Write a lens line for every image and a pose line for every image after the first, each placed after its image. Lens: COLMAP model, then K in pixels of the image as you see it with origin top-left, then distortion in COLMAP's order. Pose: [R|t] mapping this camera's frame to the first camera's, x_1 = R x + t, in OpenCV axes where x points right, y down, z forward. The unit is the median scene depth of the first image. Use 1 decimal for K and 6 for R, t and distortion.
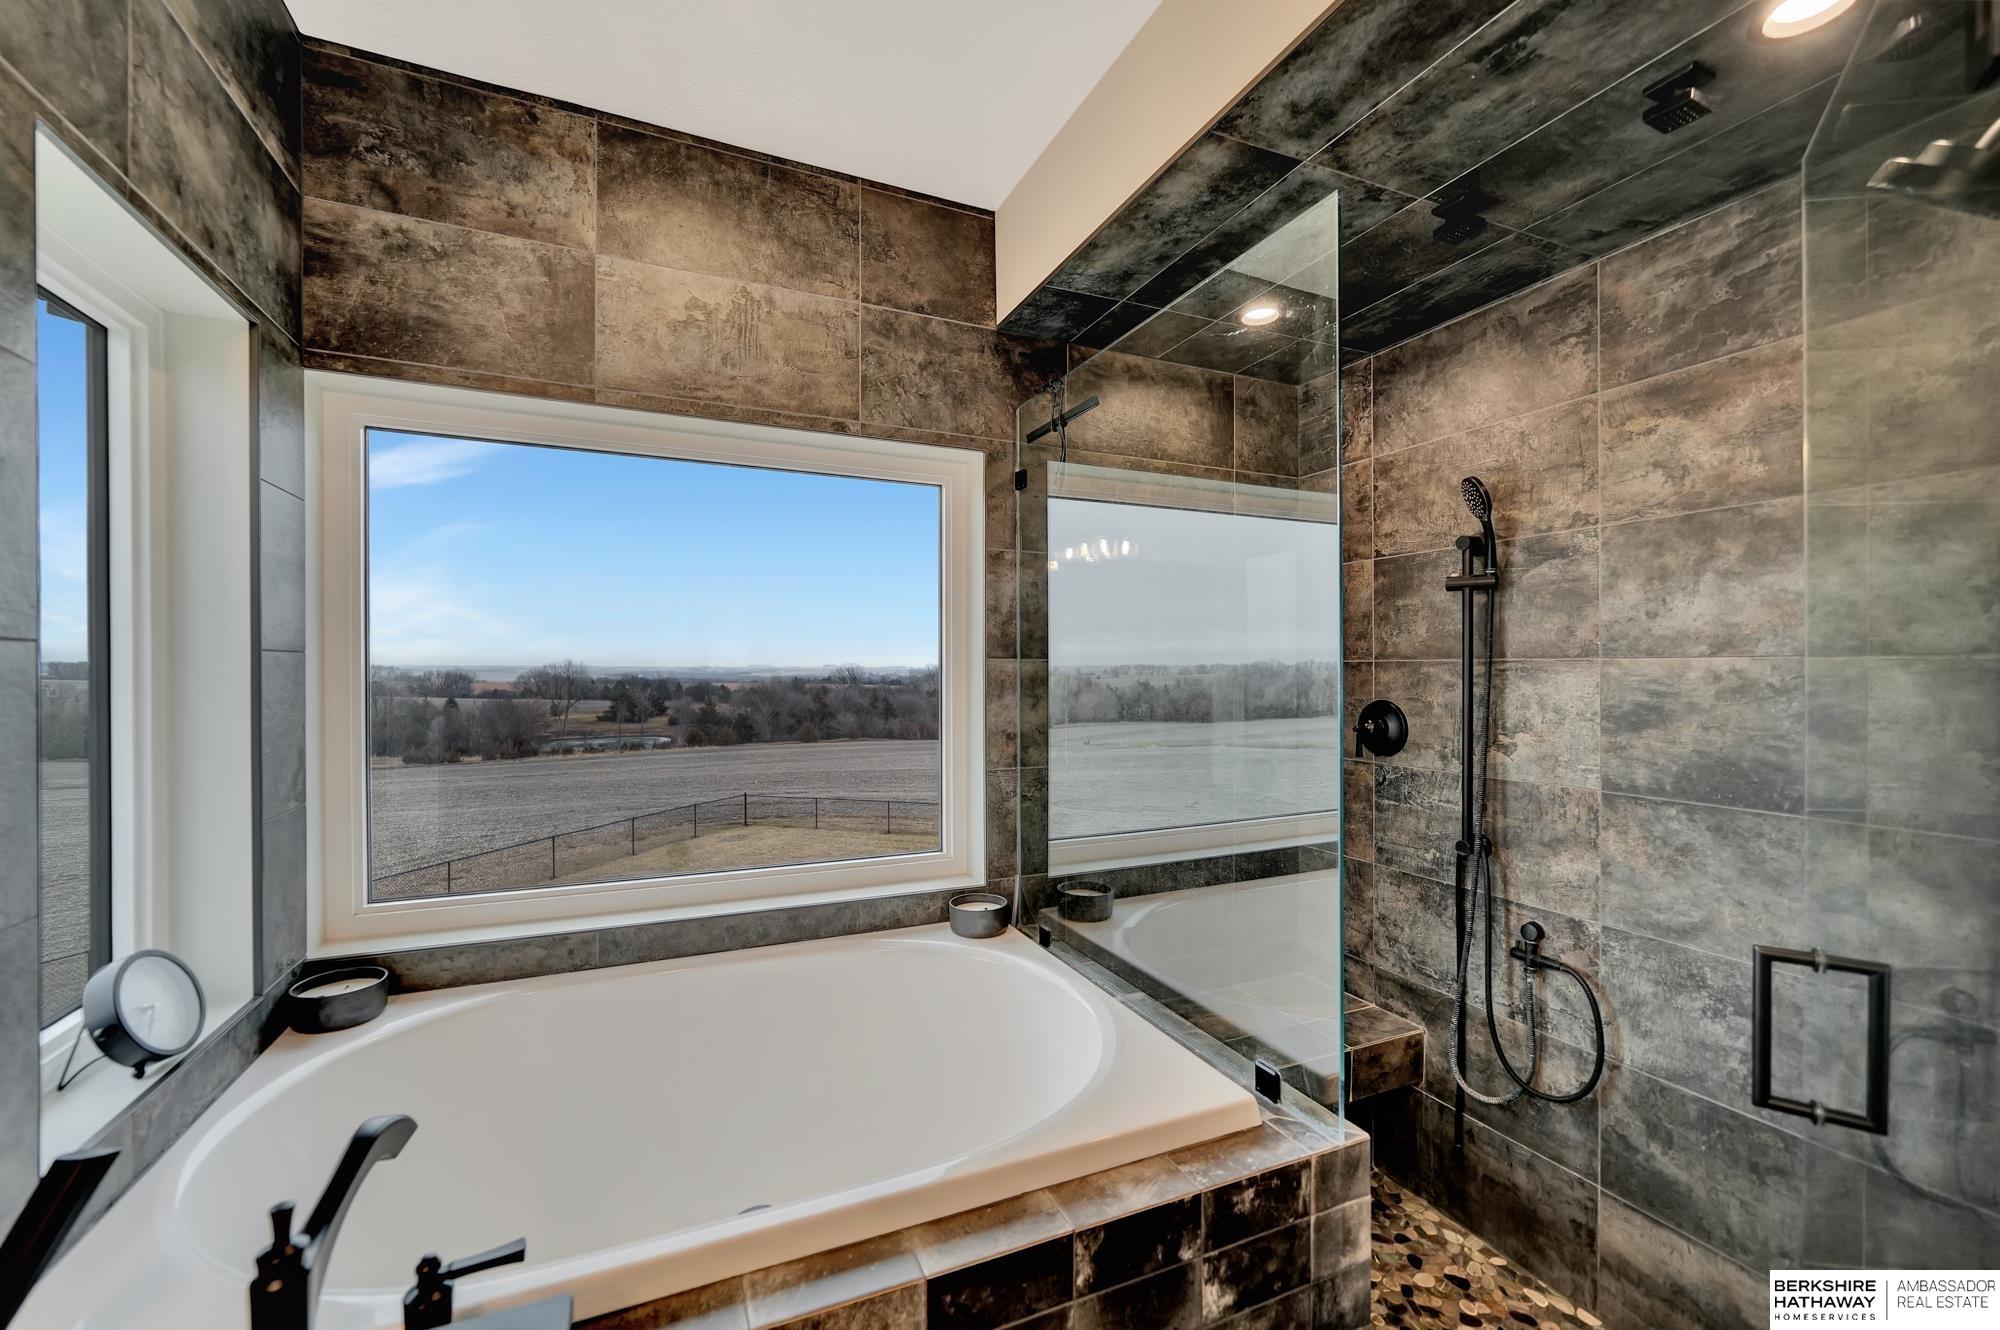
lens RADIAL K [[807.2, 0, 998.9], [0, 807.2, 676.7], [0, 0, 1]] dist [0.002947, 0.000680]
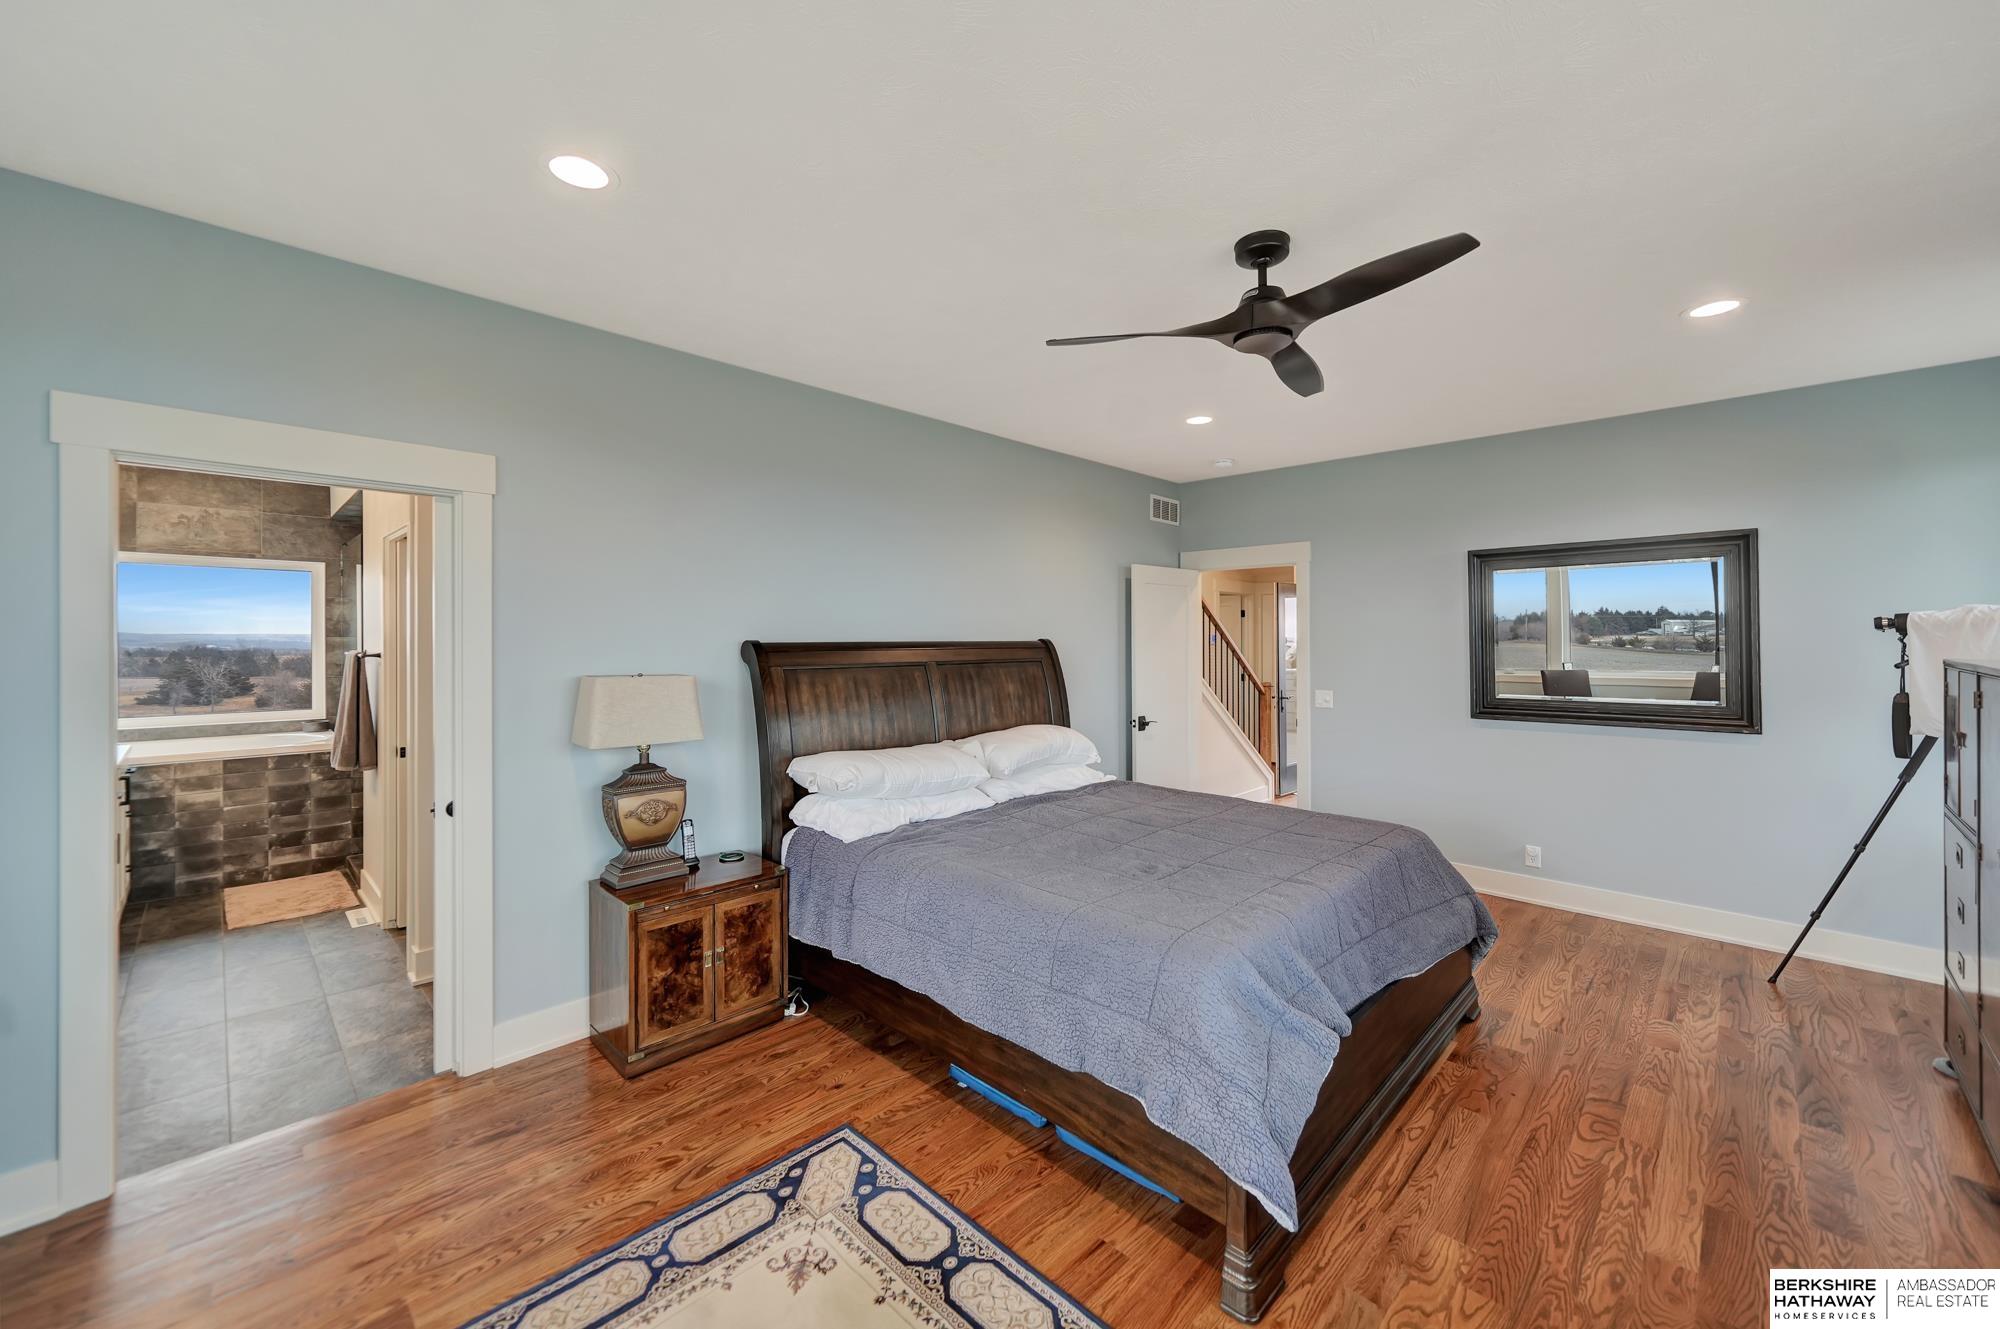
lens RADIAL K [[770.6, 0, 1002.6], [0, 770.6, 633.4], [0, 0, 1]] dist [0.000314, -0.000011]
pose [[0.927979, -0.002859, 0.372620, 1.383351], [0.007060, 0.999926, -0.009909, 0.010095], [-0.372564, 0.011826, 0.927931, -2.782261]]
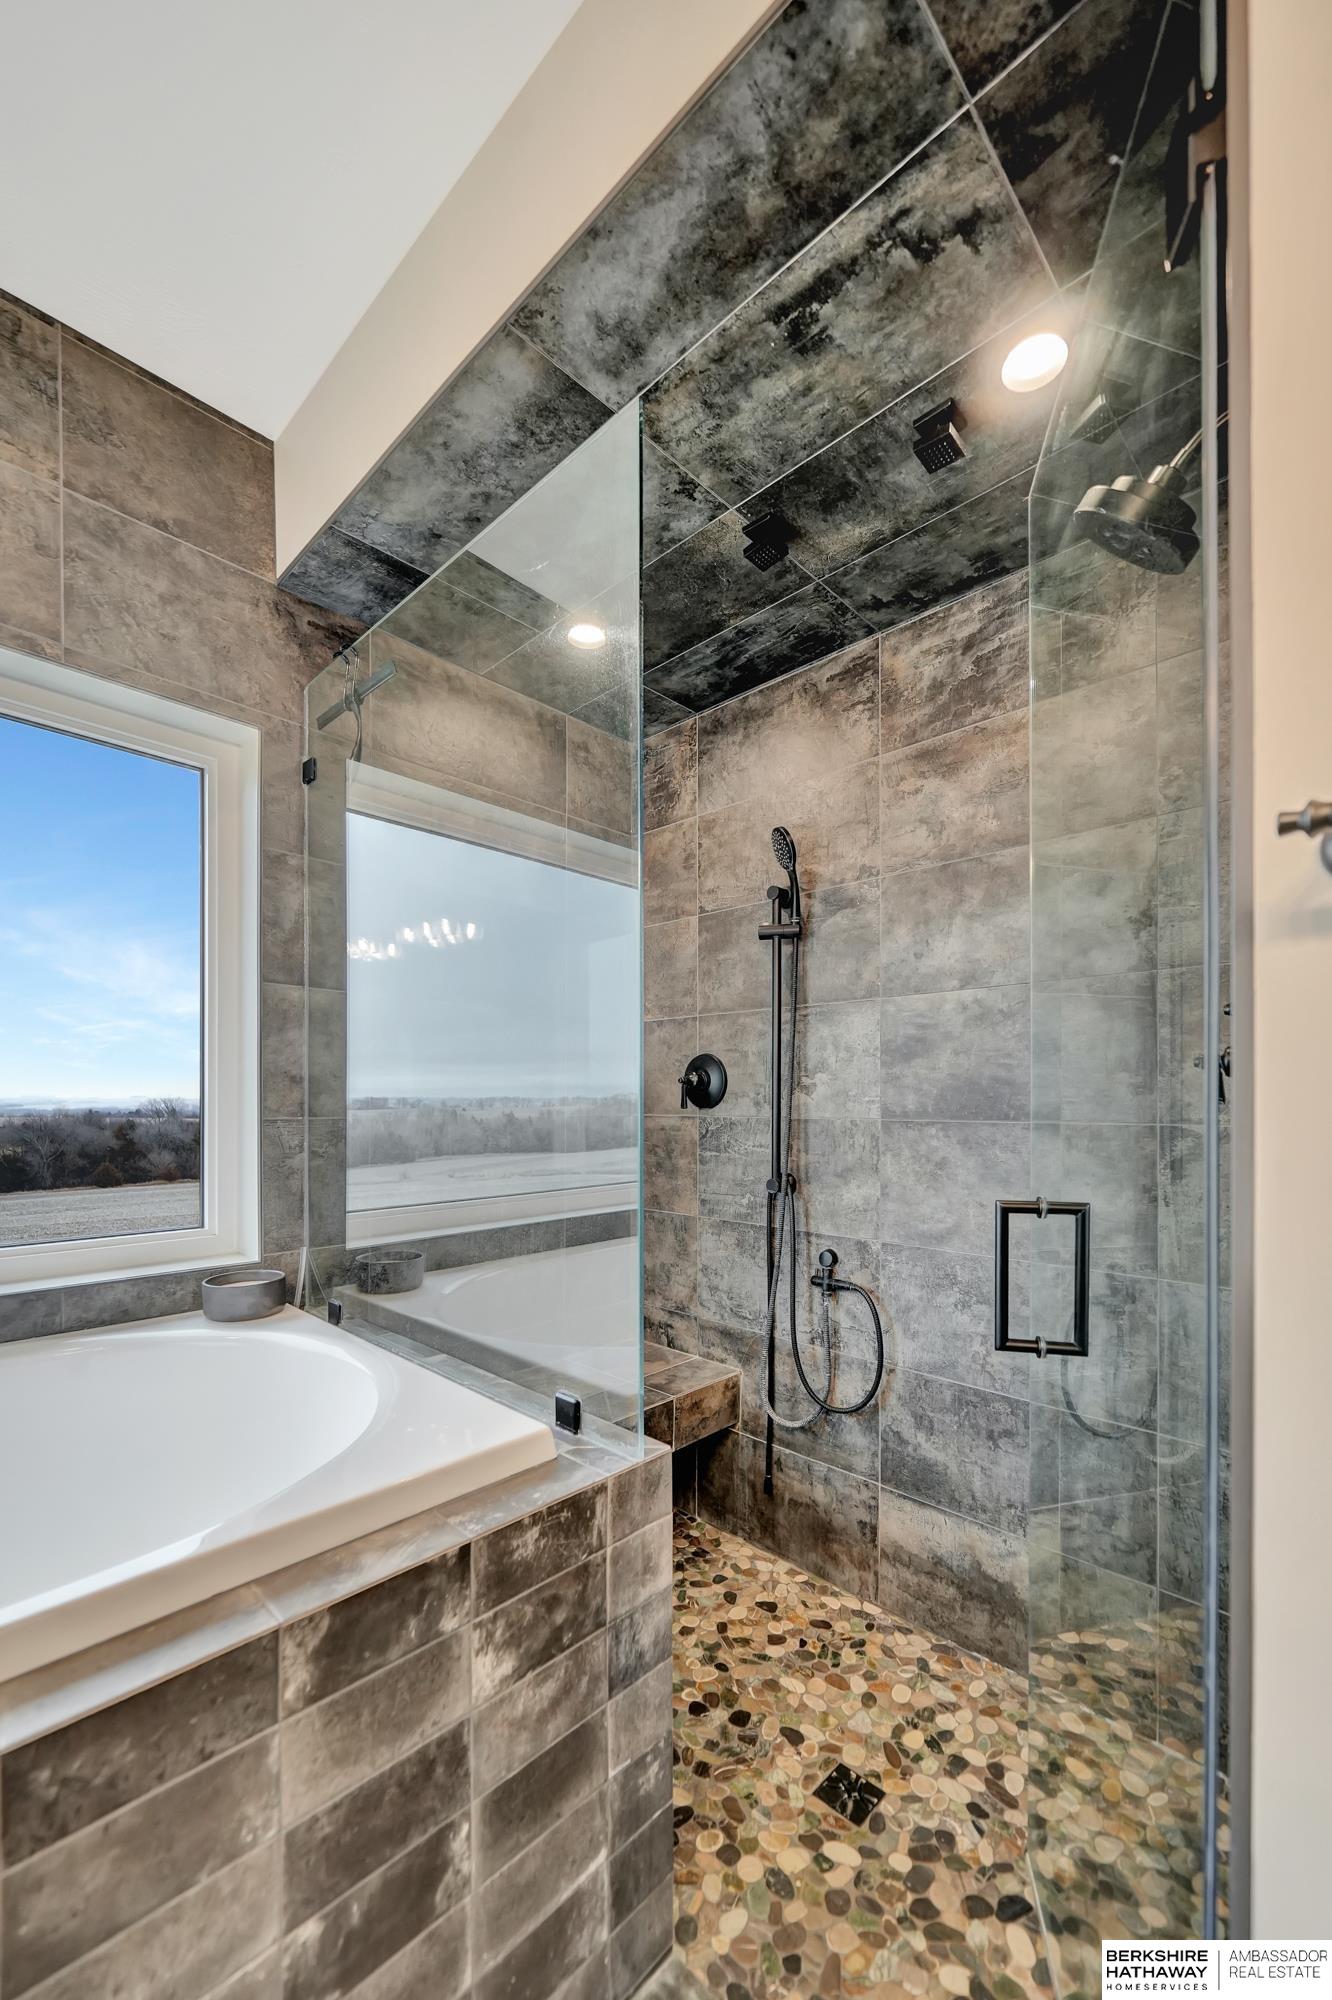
lens RADIAL K [[800.0, 0, 688.9], [0, 800.0, 1094.0], [0, 0, 1]] dist [0.016291, 0.000039]
pose [[0.920875, 0.006107, 0.389811, 0.079481], [-0.002567, 0.999951, -0.009602, 0.116041], [-0.389850, 0.007841, 0.920845, 0.099088]]
